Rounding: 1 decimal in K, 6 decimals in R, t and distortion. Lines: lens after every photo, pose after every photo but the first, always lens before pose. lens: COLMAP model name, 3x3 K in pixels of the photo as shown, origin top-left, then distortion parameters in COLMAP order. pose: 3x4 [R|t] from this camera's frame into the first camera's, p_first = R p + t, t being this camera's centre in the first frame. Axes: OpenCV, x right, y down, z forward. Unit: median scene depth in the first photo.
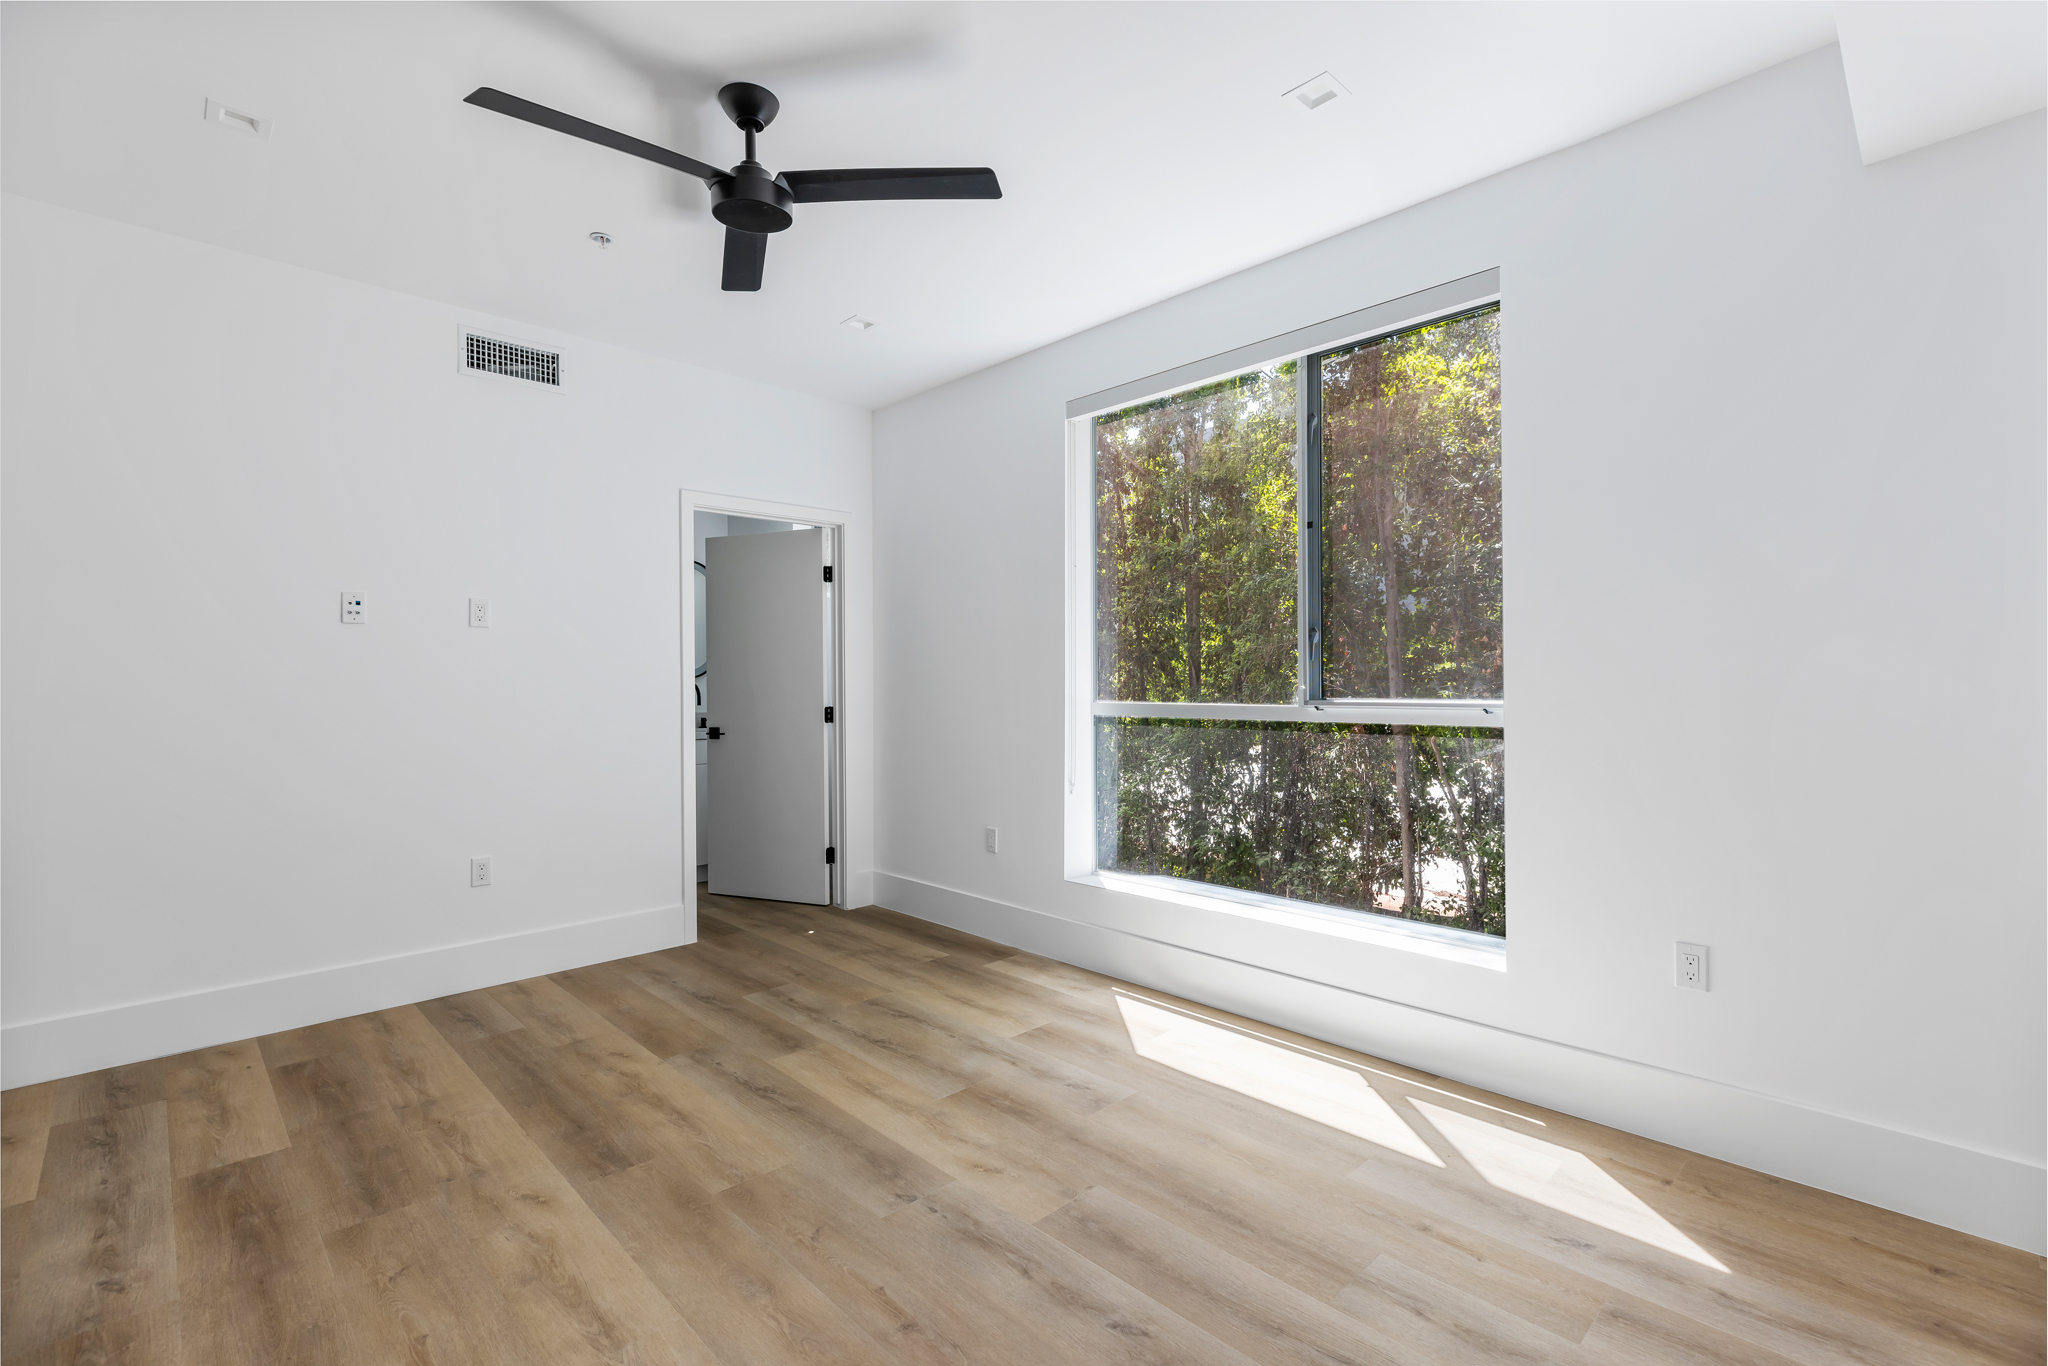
lens RADIAL K [[909.8, 0, 1029.3], [0, 909.8, 682.5], [0, 0, 1]] dist [0.002271, 0.000312]
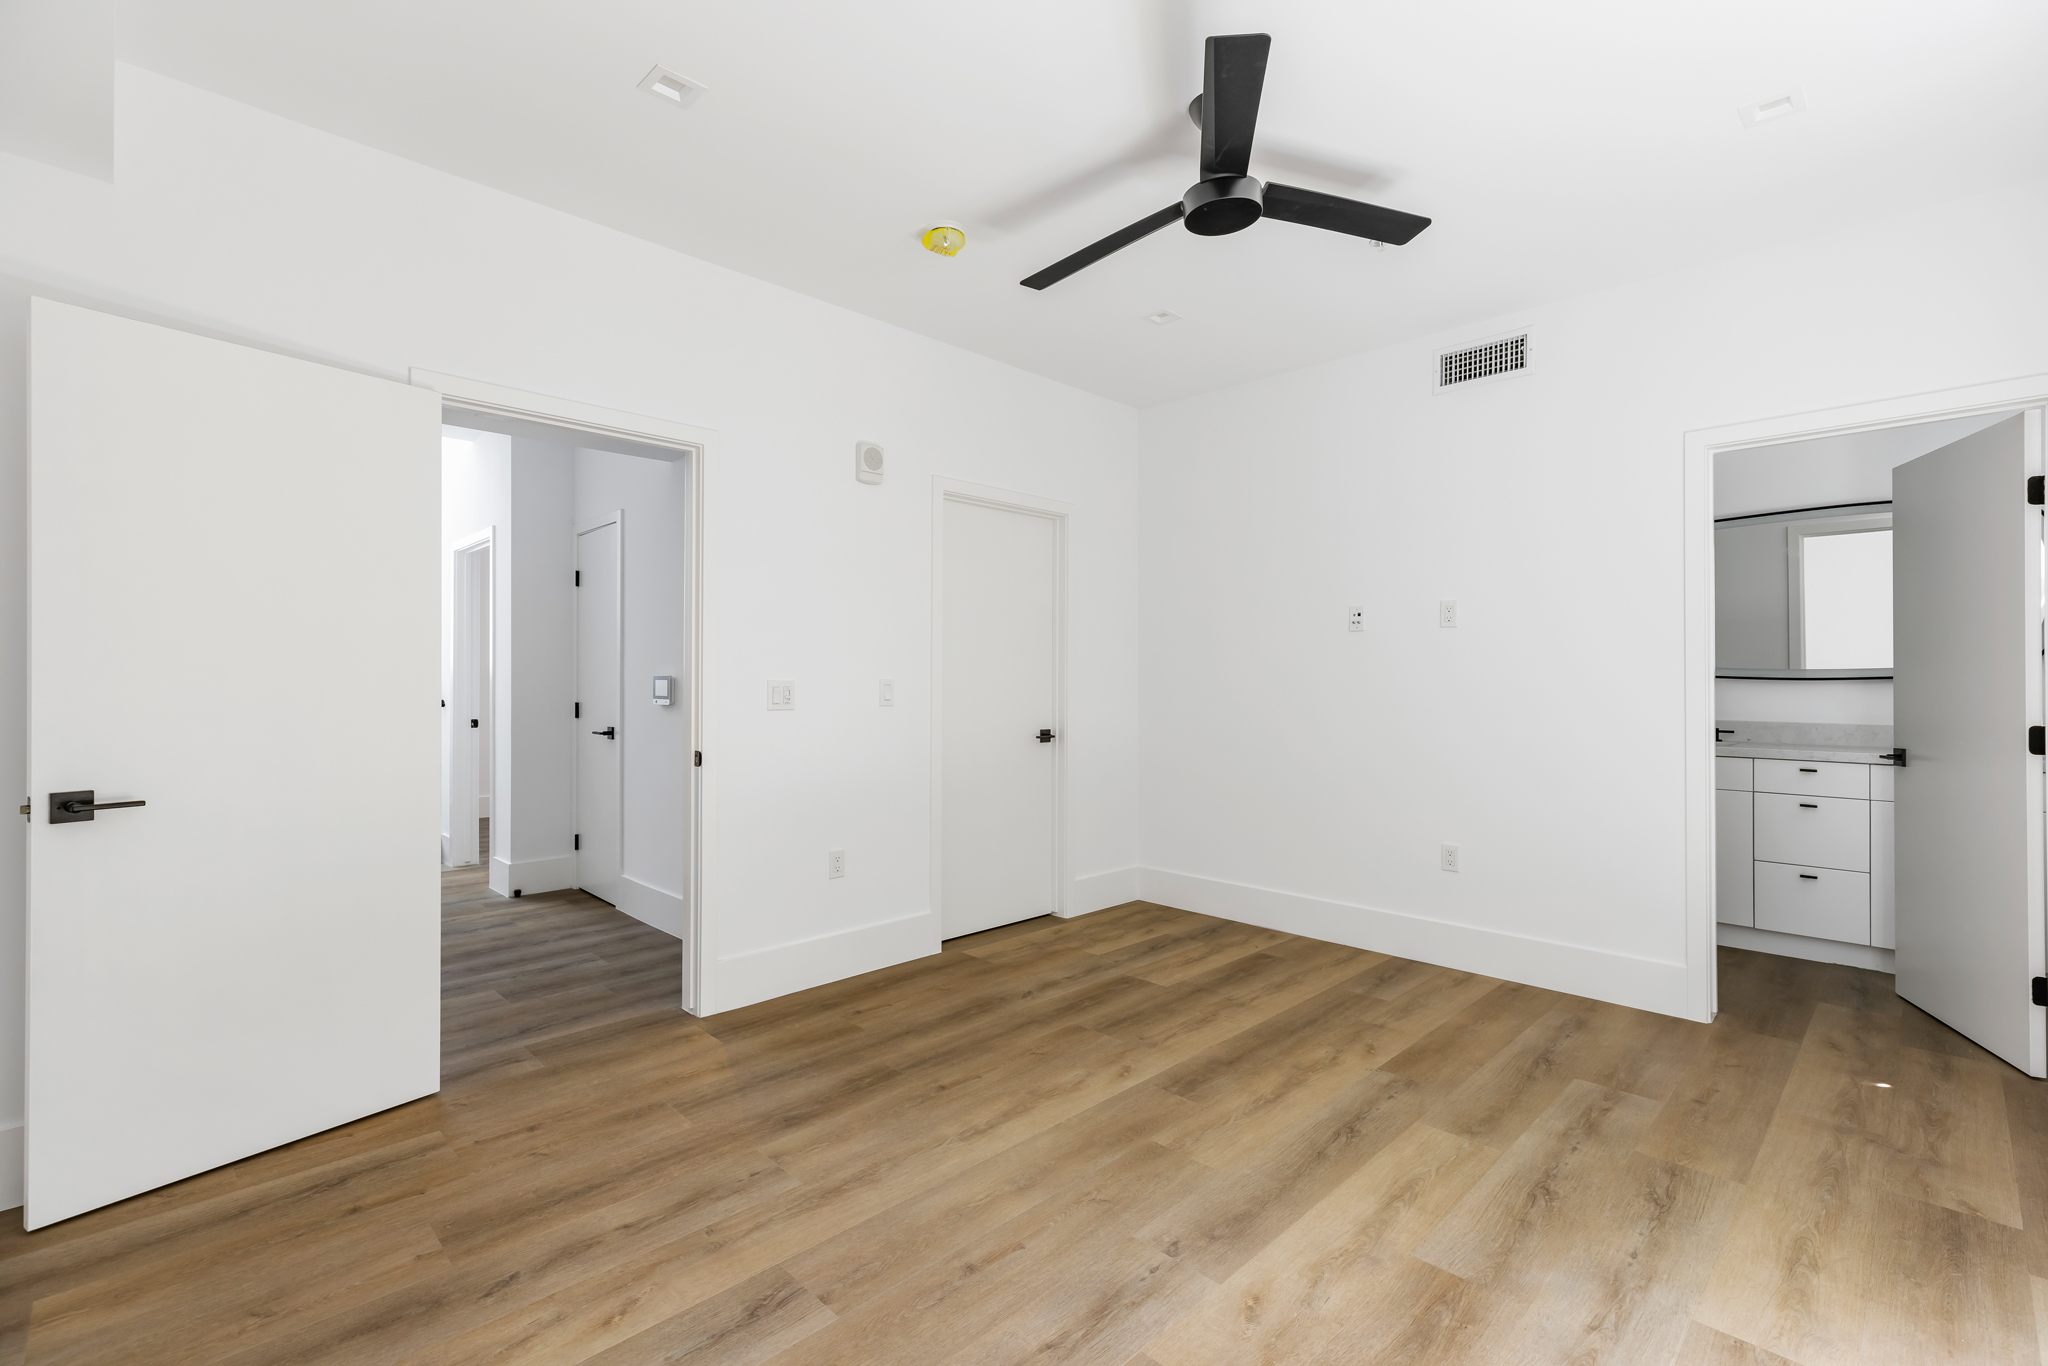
lens RADIAL K [[909.8, 0, 1029.3], [0, 909.8, 682.5], [0, 0, 1]] dist [0.002271, 0.000312]
pose [[0.014553, 0.009747, -0.999847, 0.560007], [-0.005975, 0.999935, 0.009661, -0.004488], [0.999876, 0.005833, 0.014611, 0.616202]]
